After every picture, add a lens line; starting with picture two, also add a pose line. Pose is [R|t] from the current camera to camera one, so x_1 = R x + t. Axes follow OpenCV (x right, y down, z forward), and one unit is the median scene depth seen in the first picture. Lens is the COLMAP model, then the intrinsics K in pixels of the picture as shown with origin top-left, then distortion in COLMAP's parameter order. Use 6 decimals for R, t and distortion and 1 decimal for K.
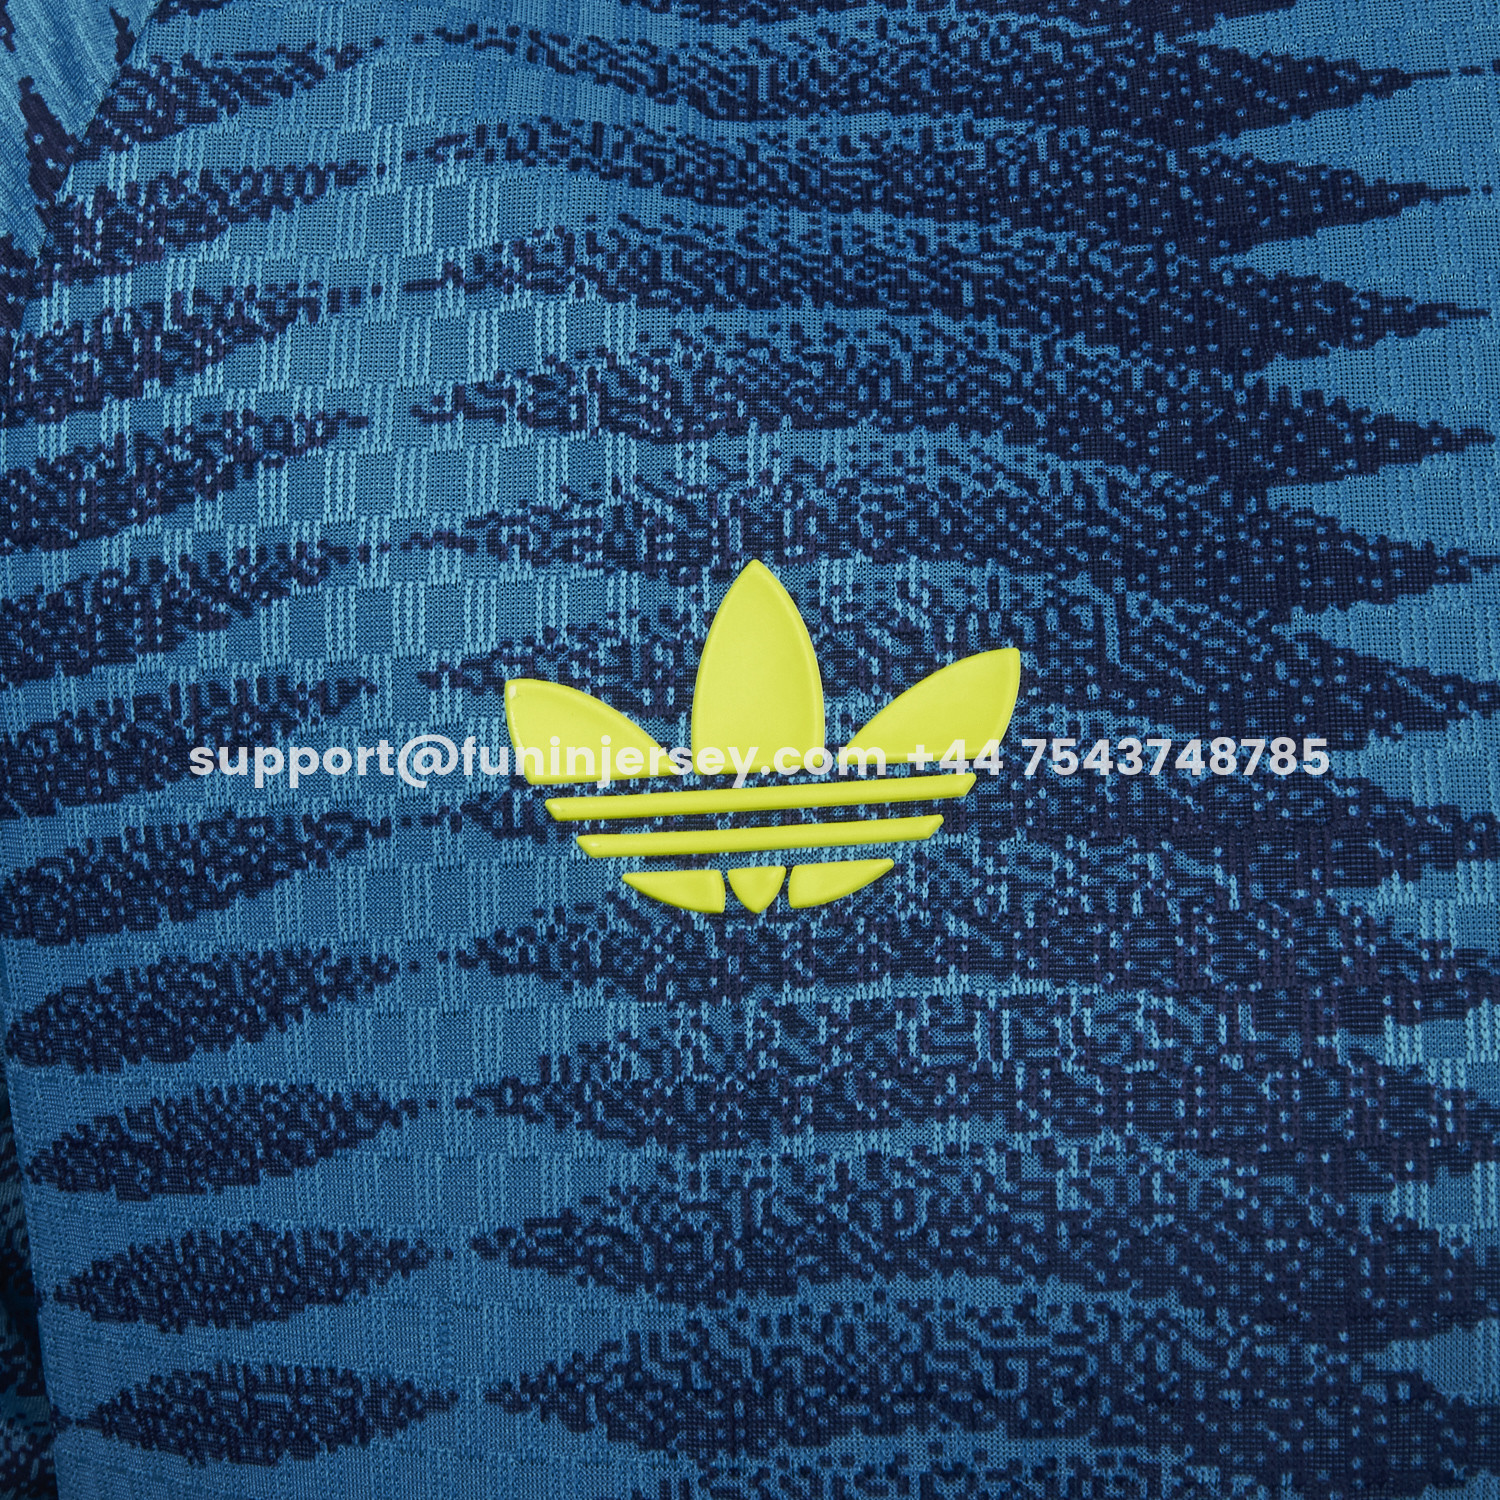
lens RADIAL K [[2725.5, 0, 762.6], [0, 2725.5, 765.5], [0, 0, 1]] dist [-0.016575, 0.000000]
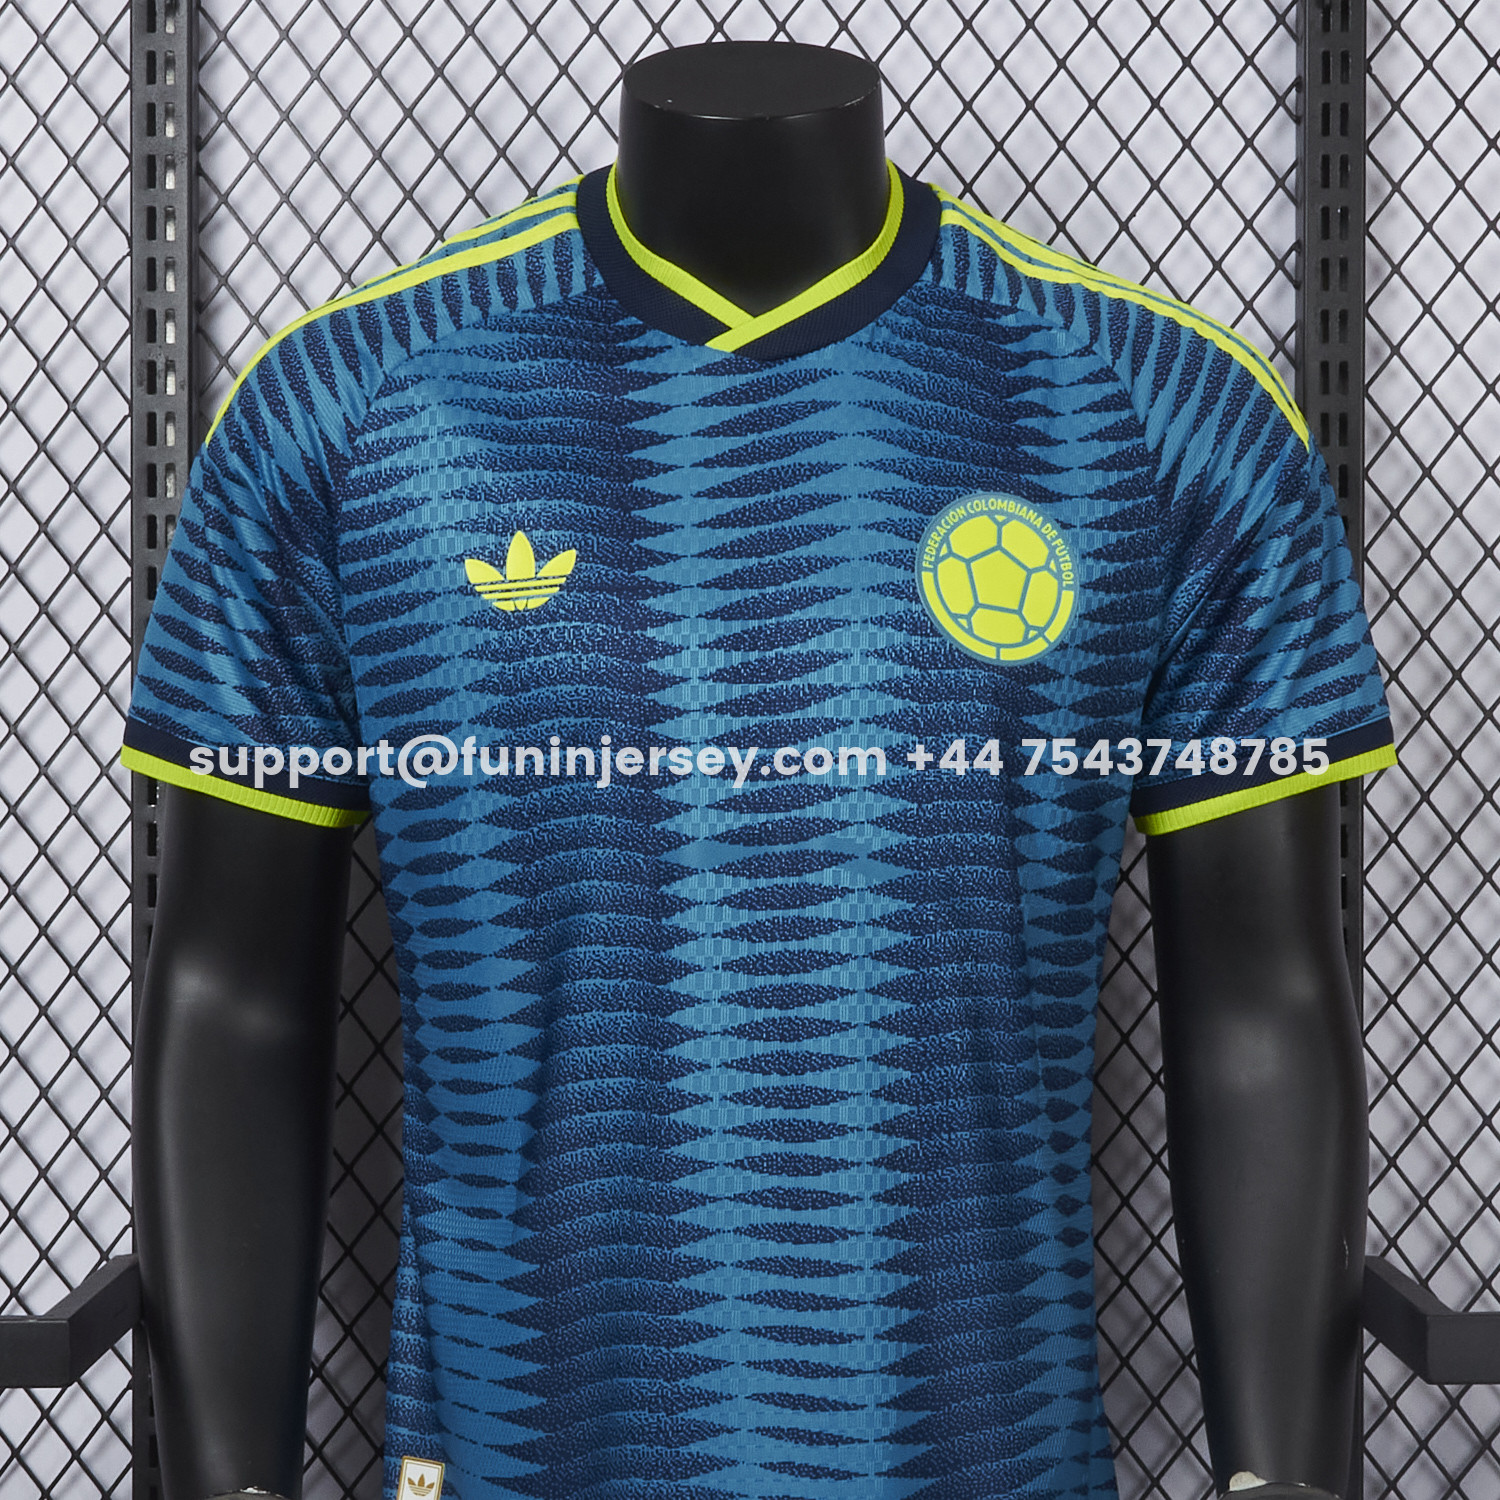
lens RADIAL K [[2725.5, 0, 736.1], [0, 2725.5, 747.8], [0, 0, 1]] dist [-0.016575, 0.000000]
pose [[0.997791, -0.034474, -0.056790, 0.579028], [0.039613, 0.994971, 0.092000, -0.116167], [0.053333, -0.094047, 0.994138, -3.363117]]
